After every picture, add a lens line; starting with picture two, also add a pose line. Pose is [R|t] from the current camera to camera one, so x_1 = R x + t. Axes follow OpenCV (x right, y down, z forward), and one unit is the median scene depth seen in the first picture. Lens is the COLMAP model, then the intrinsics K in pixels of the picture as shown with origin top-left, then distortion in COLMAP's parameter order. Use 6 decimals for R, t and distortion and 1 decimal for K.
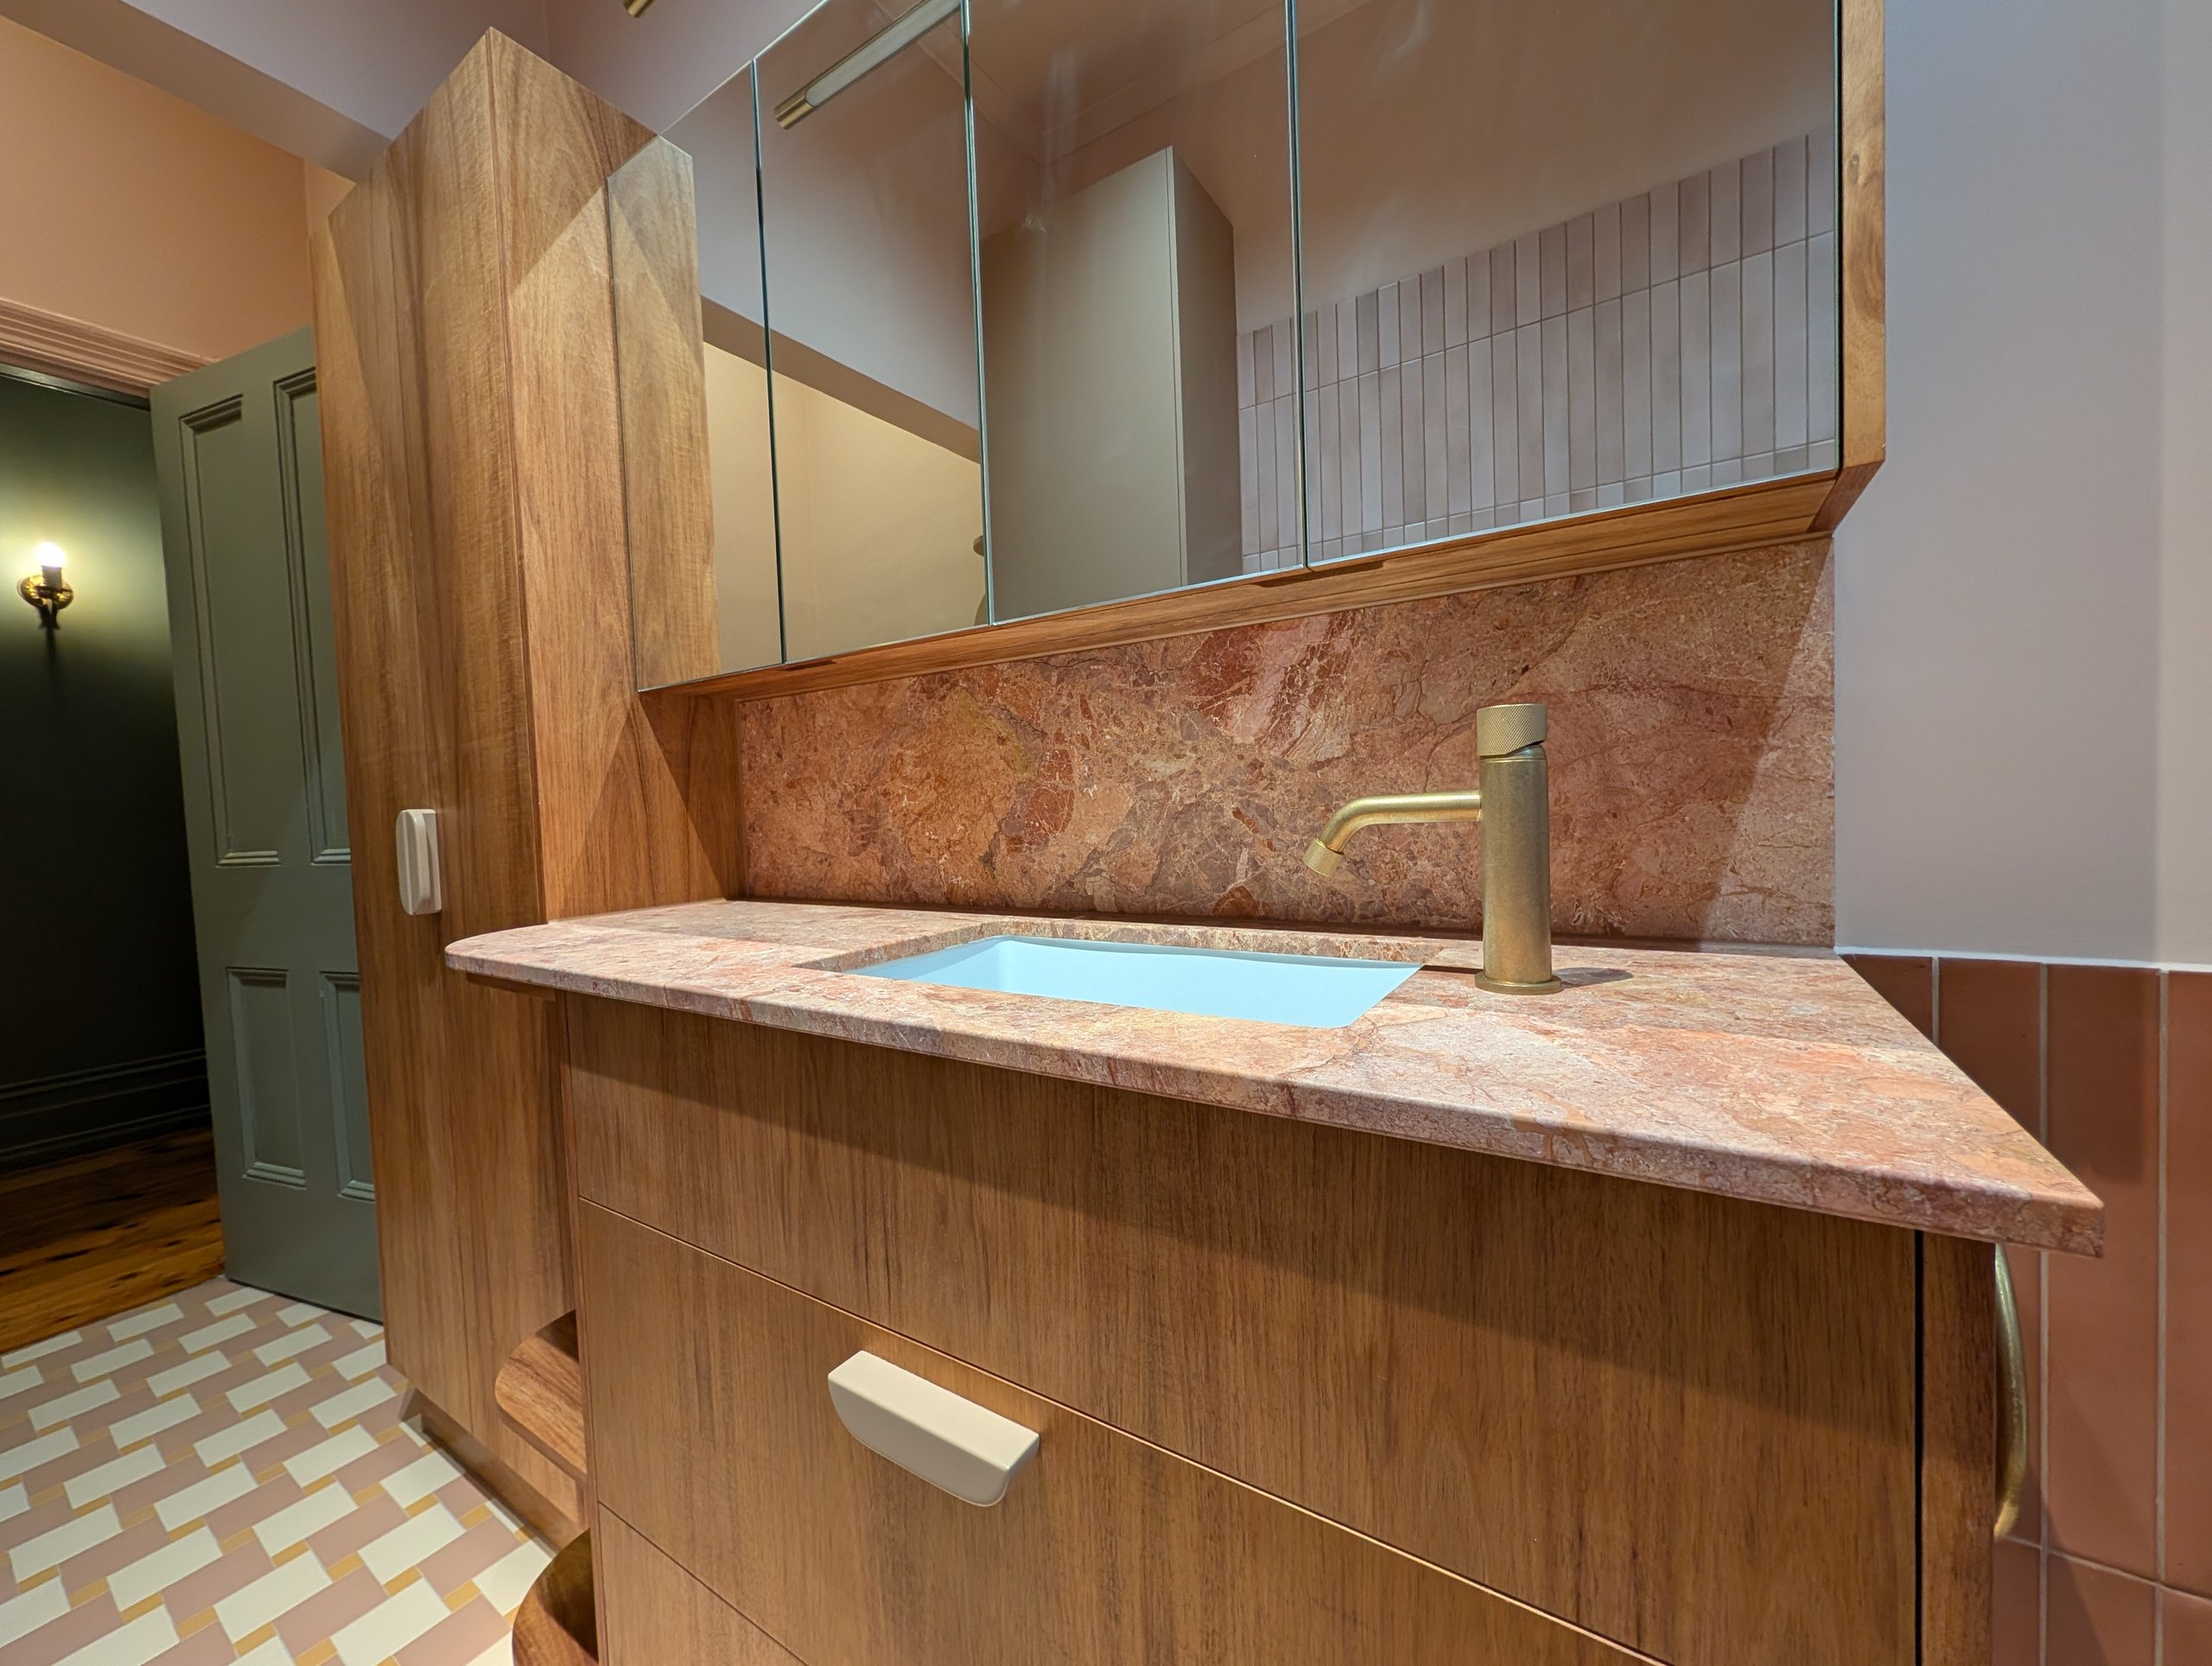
lens RADIAL K [[849.0, 0, 1109.6], [0, 849.0, 833.1], [0, 0, 1]] dist [0.000312, 0.000047]
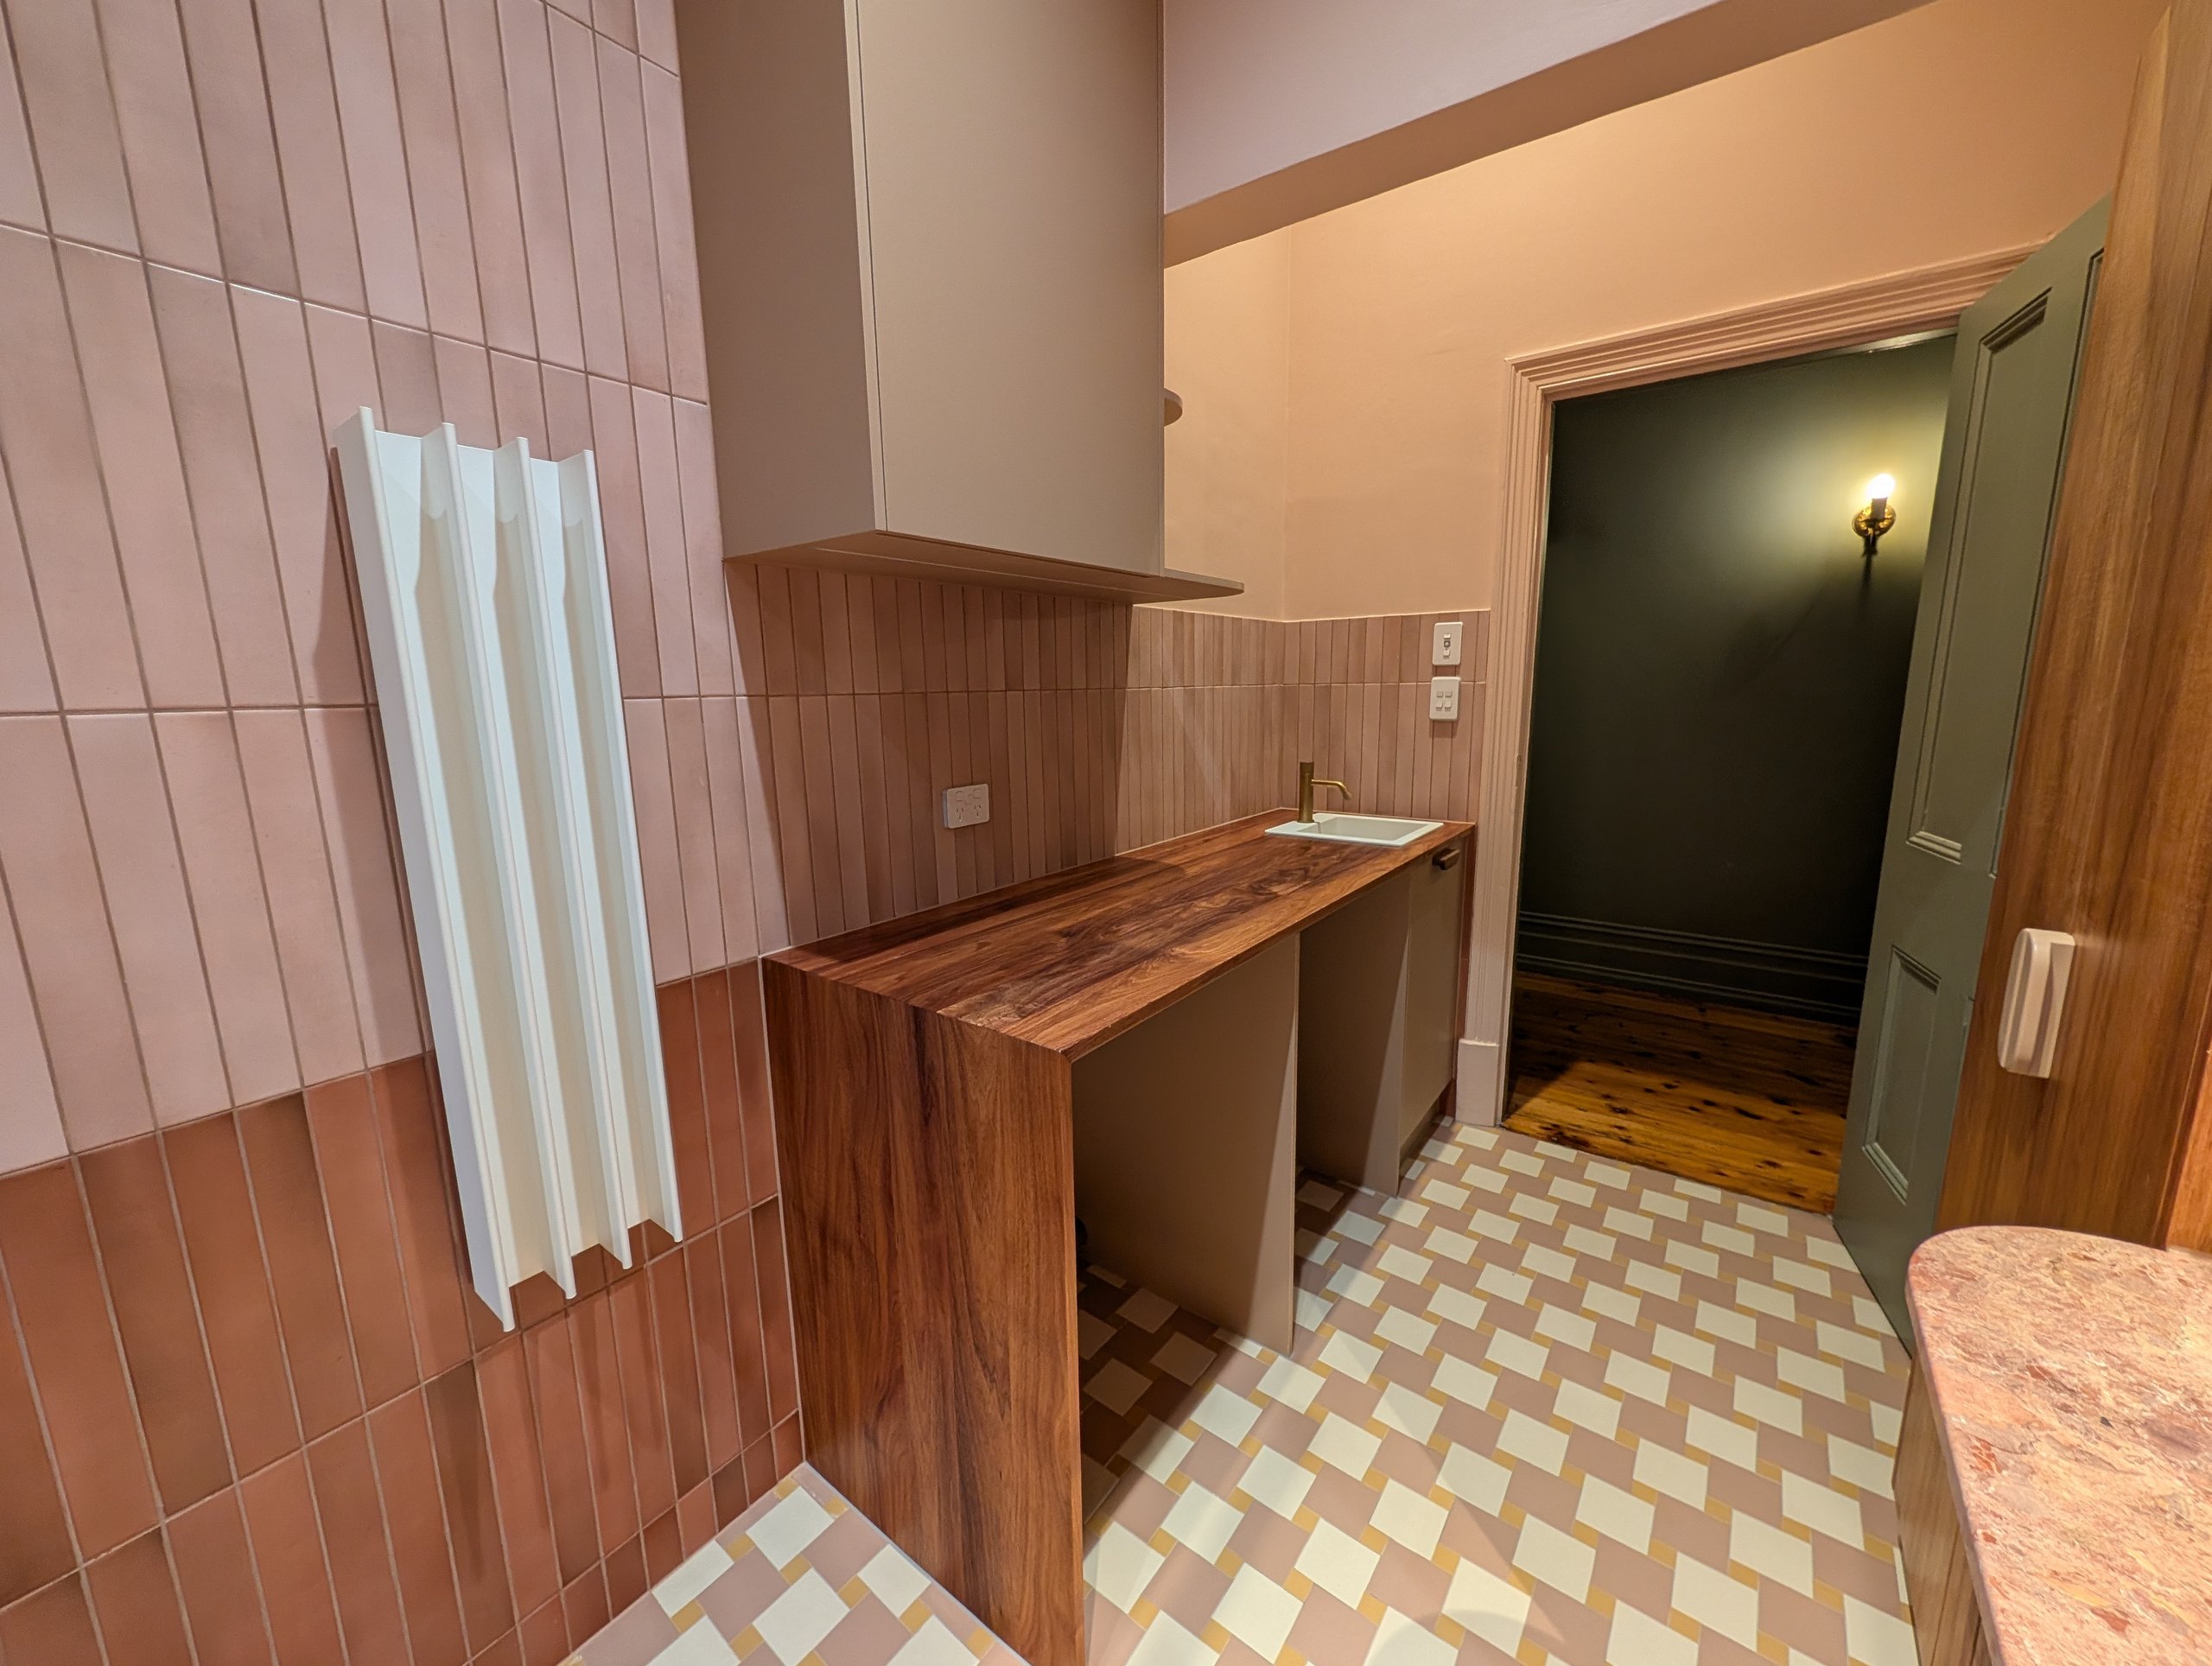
lens RADIAL K [[849.0, 0, 1112.4], [0, 849.0, 835.4], [0, 0, 1]] dist [0.000312, 0.000047]
pose [[-0.073282, 0.212443, -0.974422, -0.097078], [-0.020681, 0.976515, 0.214455, -0.252797], [0.997097, 0.035868, -0.067167, 0.287464]]
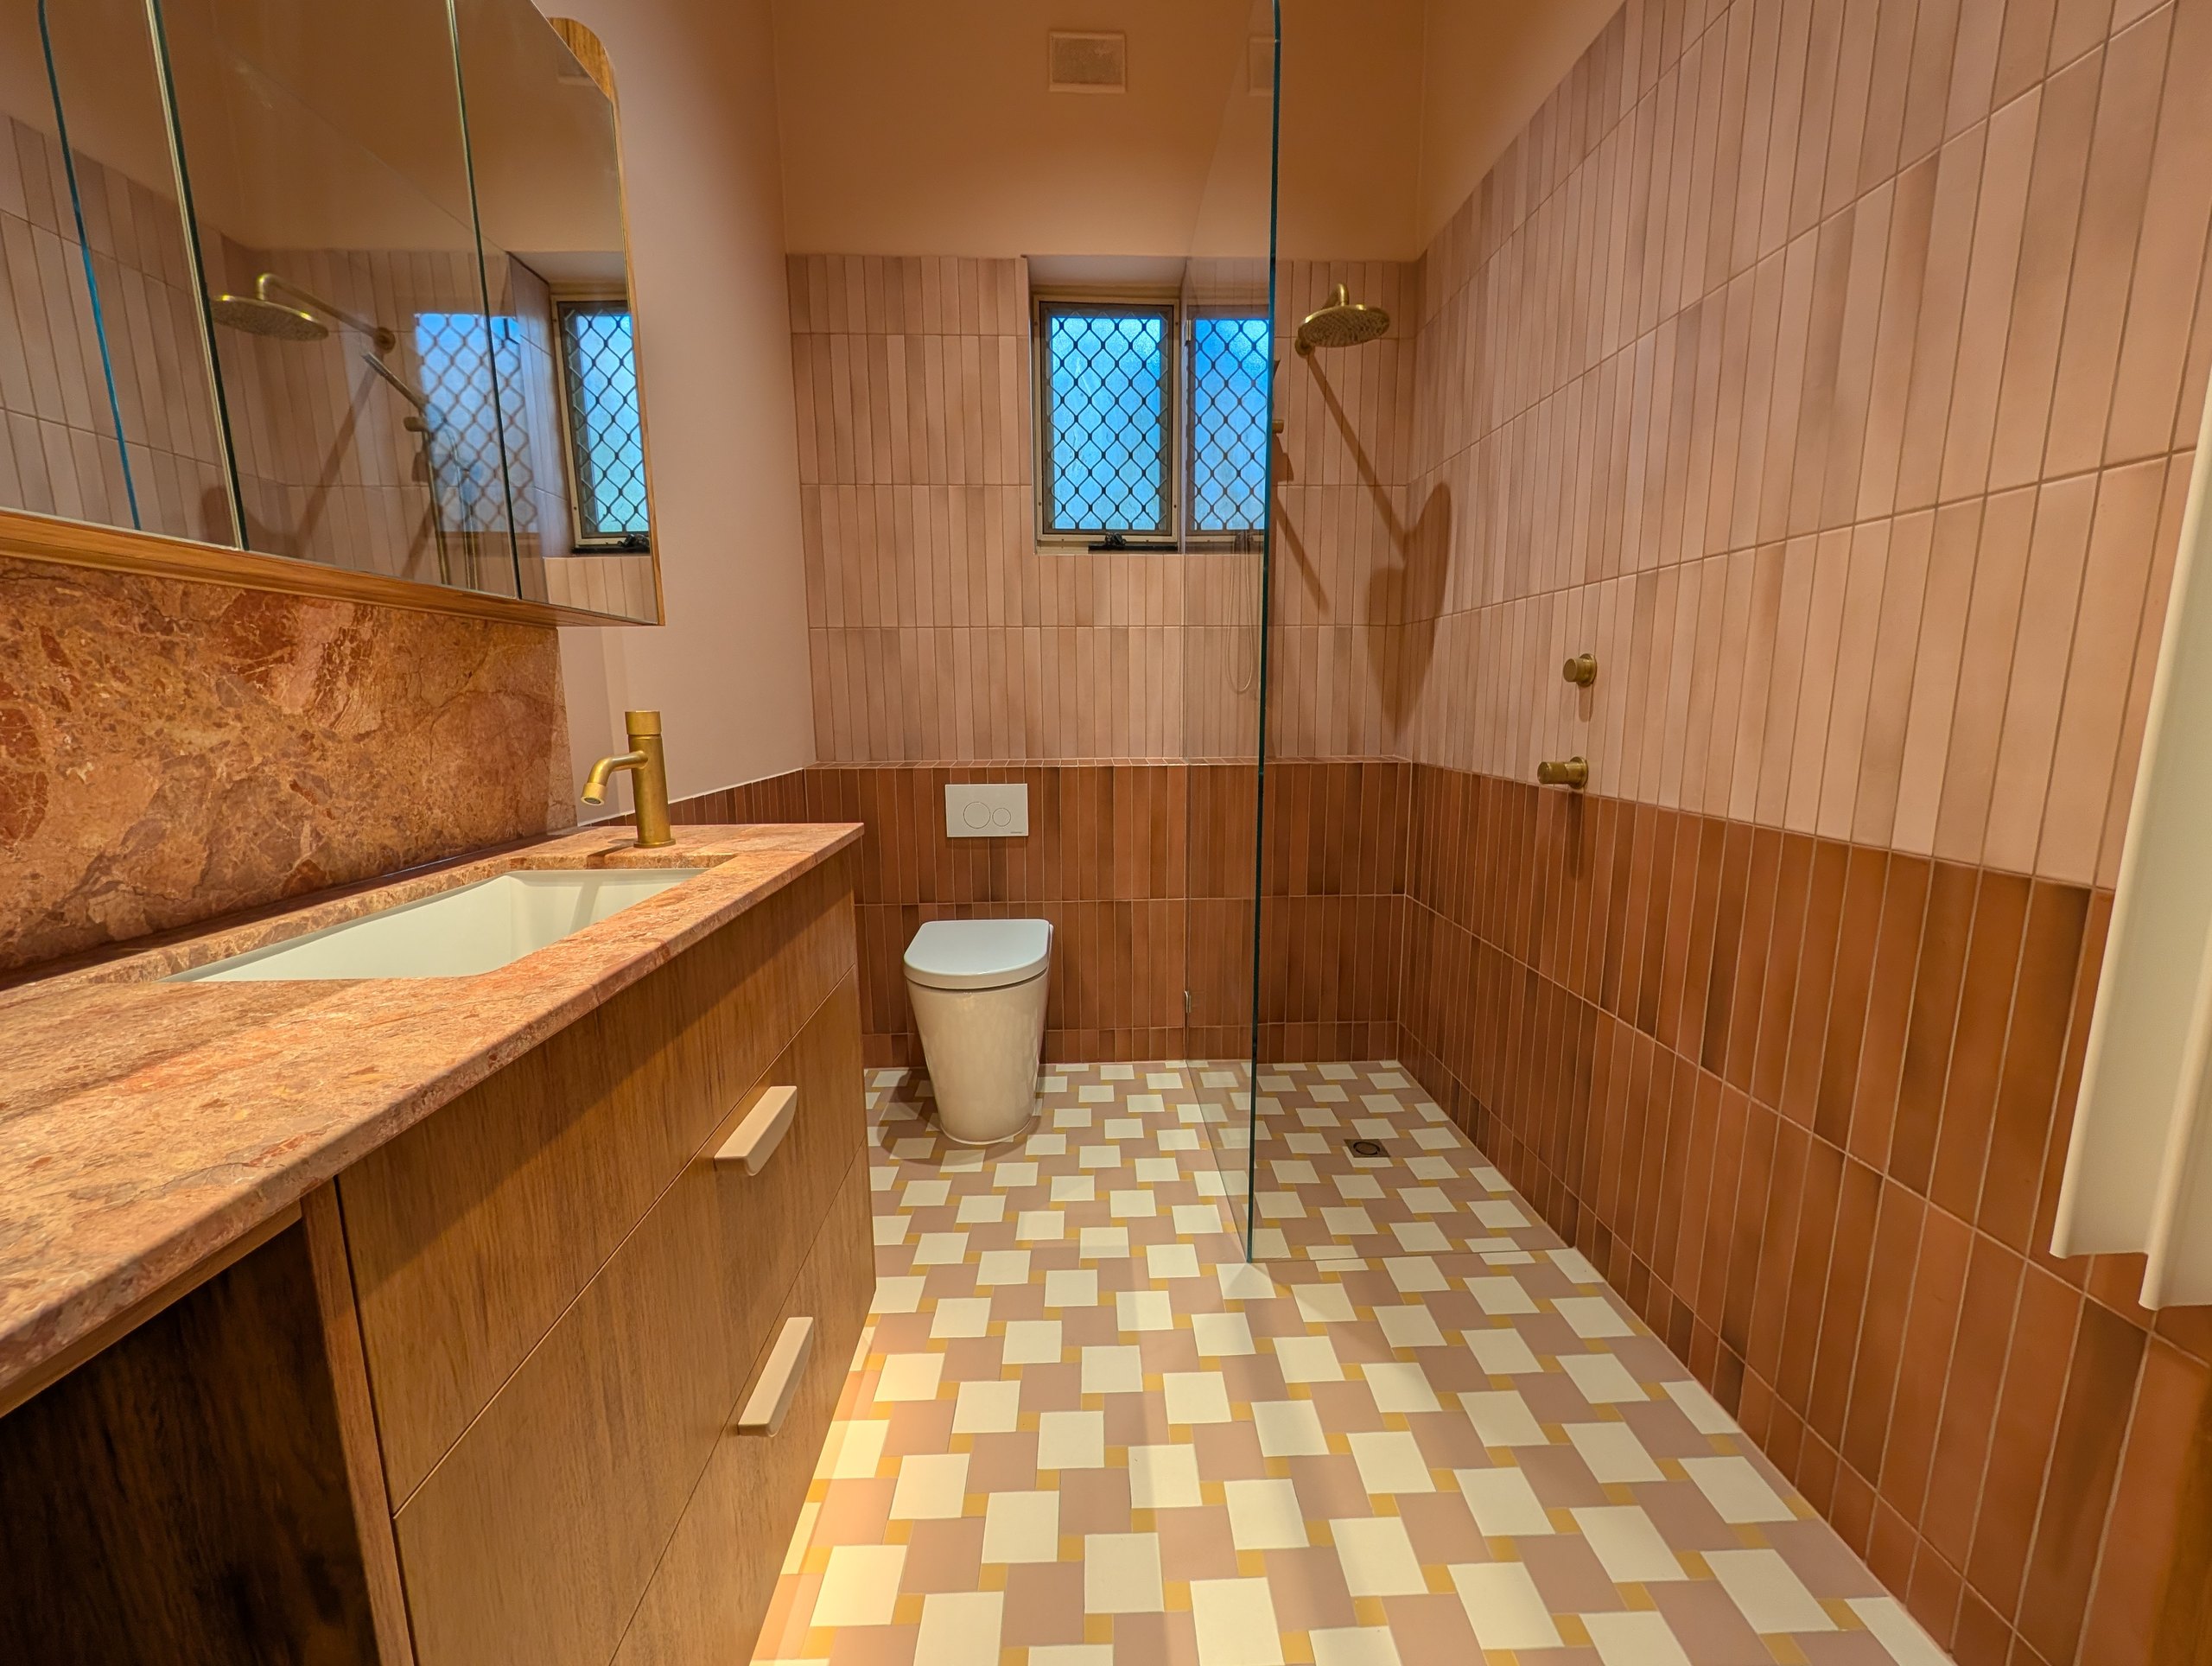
lens RADIAL K [[849.0, 0, 1110.1], [0, 849.0, 833.5], [0, 0, 1]] dist [0.000312, 0.000047]
pose [[-0.568286, -0.089609, 0.817937, -0.870972], [0.060486, 0.986814, 0.150135, -0.043752], [-0.820605, 0.134793, -0.555372, 0.577888]]
